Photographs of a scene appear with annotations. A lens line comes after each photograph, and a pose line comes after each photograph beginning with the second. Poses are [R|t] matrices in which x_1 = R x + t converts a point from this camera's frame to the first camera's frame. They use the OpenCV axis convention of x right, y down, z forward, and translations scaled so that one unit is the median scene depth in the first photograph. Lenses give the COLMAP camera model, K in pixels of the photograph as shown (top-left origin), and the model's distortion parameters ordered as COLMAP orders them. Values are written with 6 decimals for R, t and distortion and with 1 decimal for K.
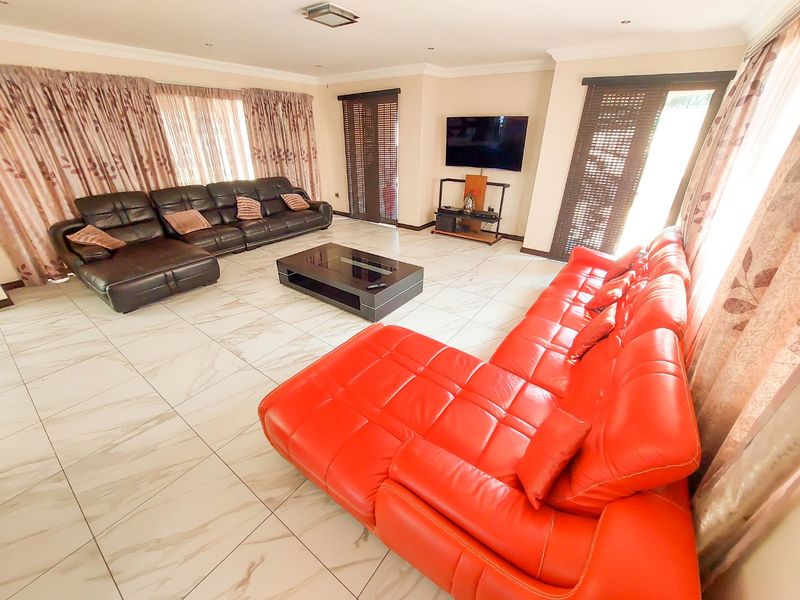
lens RADIAL K [[320.6, 0, 405.2], [0, 320.6, 297.7], [0, 0, 1]] dist [-0.014666, 0.000393]
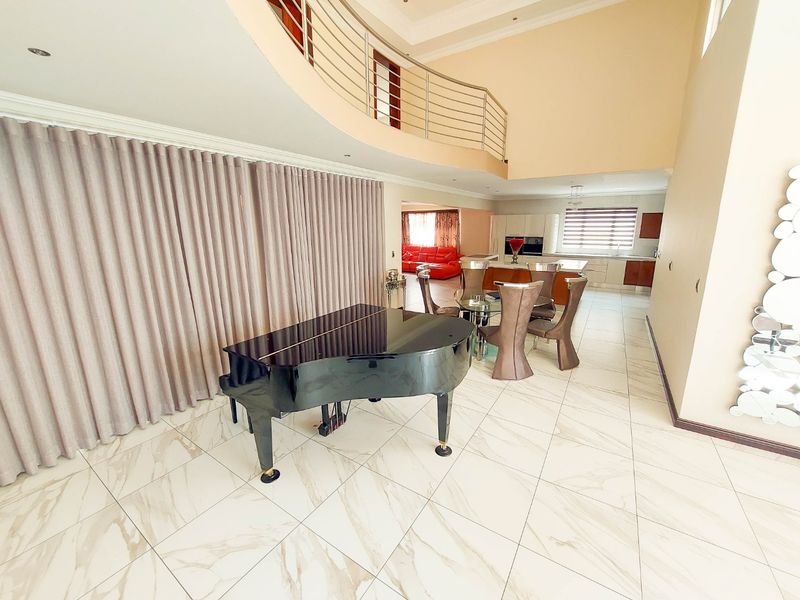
lens RADIAL K [[320.6, 0, 398.8], [0, 320.6, 297.1], [0, 0, 1]] dist [-0.014666, 0.000393]
pose [[-0.032948, -0.232991, 0.971920, -2.216185], [0.465031, 0.857200, 0.221255, -0.326369], [-0.884681, 0.459263, 0.080105, 0.530647]]
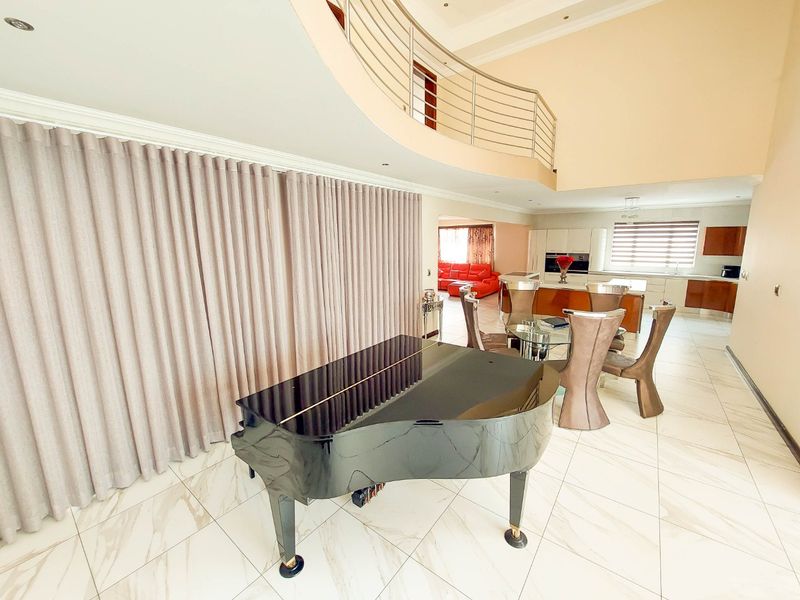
lens RADIAL K [[320.6, 0, 399.9], [0, 320.6, 297.2], [0, 0, 1]] dist [-0.014666, 0.000393]
pose [[0.037361, -0.188445, 0.981373, -2.099735], [0.467252, 0.871387, 0.149537, -0.347470], [-0.883335, 0.452961, 0.120607, 0.569078]]
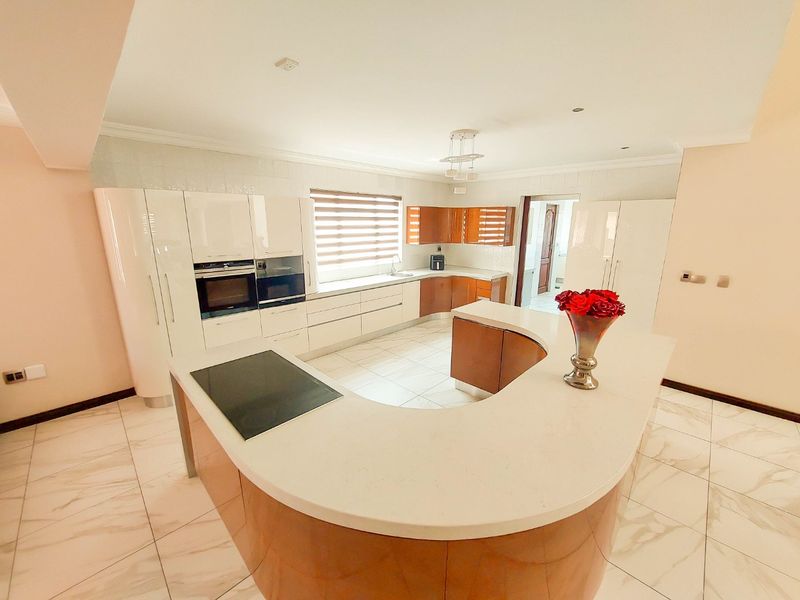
lens RADIAL K [[320.6, 0, 405.7], [0, 320.6, 295.3], [0, 0, 1]] dist [-0.014666, 0.000393]
pose [[-0.987798, -0.050853, 0.147204, -0.622833], [0.056683, 0.762971, 0.643942, -0.209443], [-0.145059, 0.644429, -0.750779, 0.345549]]
